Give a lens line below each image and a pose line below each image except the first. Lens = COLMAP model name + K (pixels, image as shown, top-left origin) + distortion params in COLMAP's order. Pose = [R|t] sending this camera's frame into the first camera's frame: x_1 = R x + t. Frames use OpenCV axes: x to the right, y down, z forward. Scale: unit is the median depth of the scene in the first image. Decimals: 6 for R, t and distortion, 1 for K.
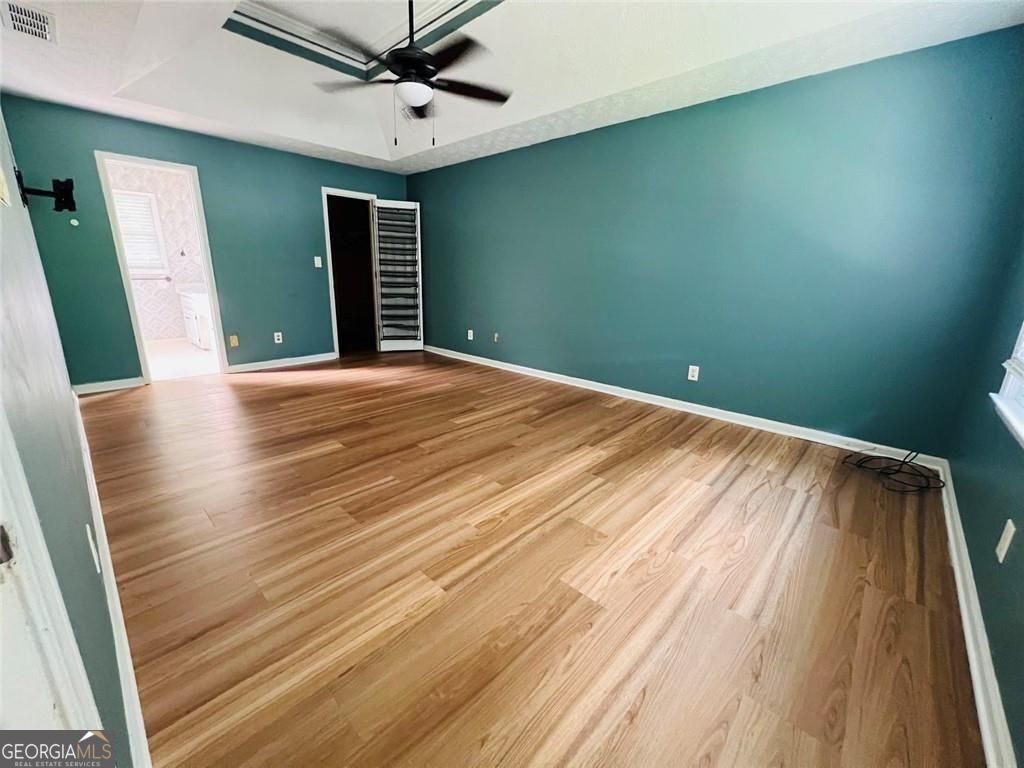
lens RADIAL K [[410.4, 0, 508.4], [0, 410.4, 382.1], [0, 0, 1]] dist [-0.003098, 0.001843]
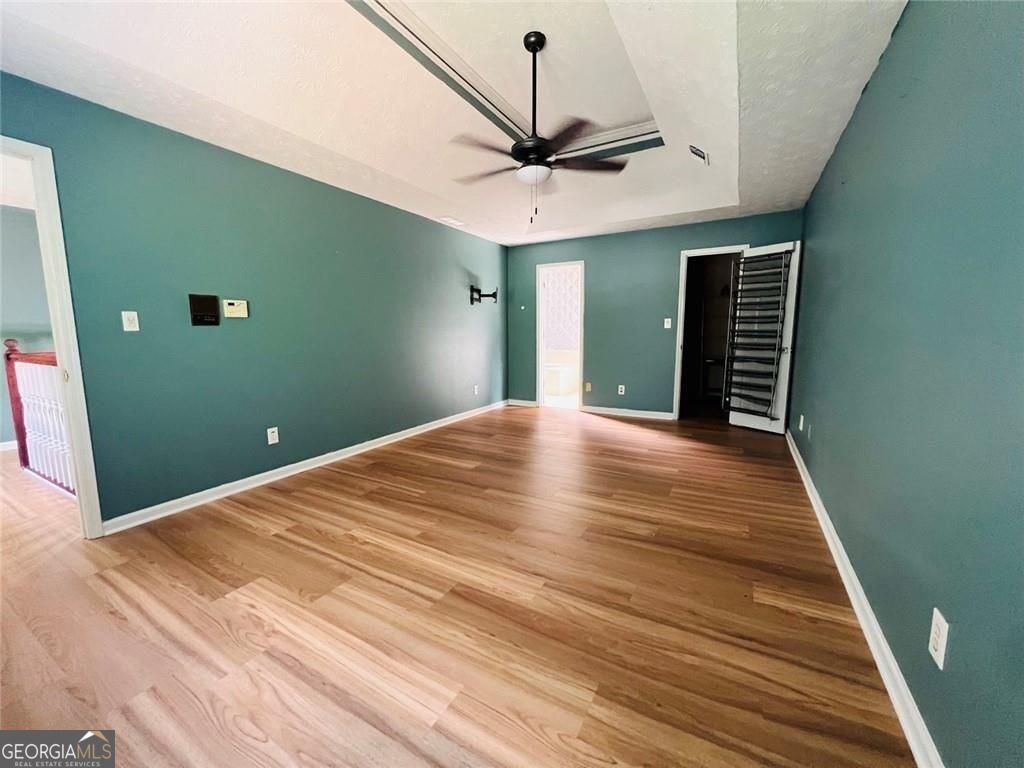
lens RADIAL K [[410.4, 0, 507.4], [0, 410.4, 384.4], [0, 0, 1]] dist [-0.003098, 0.001843]
pose [[0.230965, 0.105609, -0.967213, 0.909452], [-0.238947, 0.969804, 0.048833, -0.201101], [0.943165, 0.219834, 0.249226, 0.809471]]
